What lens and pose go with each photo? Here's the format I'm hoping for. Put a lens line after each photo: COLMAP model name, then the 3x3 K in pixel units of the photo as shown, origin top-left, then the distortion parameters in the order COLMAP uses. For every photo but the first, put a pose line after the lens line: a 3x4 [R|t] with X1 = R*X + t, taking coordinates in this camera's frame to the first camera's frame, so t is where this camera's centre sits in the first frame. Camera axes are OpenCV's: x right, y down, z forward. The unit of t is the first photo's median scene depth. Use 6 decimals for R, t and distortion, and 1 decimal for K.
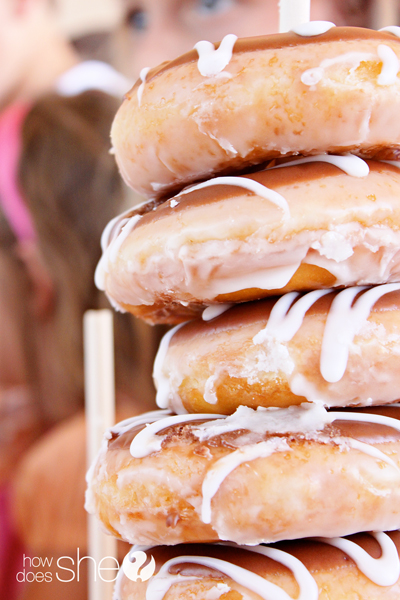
lens RADIAL K [[1519.0, 0, 200.2], [0, 1519.0, 300.0], [0, 0, 1]] dist [-0.154423, 0.000000]
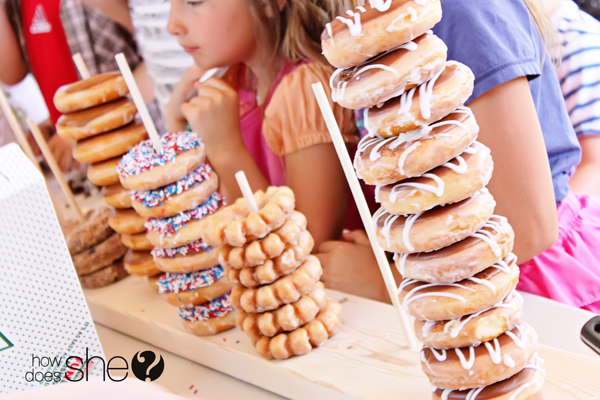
lens RADIAL K [[1519.0, 0, 299.9], [0, 1519.0, 199.9], [0, 0, 1]] dist [-0.154423, 0.000000]
pose [[0.941896, -0.334039, -0.035345, -0.100401], [0.327102, 0.888190, 0.322682, -0.862382], [-0.076395, -0.315494, 0.945847, -1.902990]]
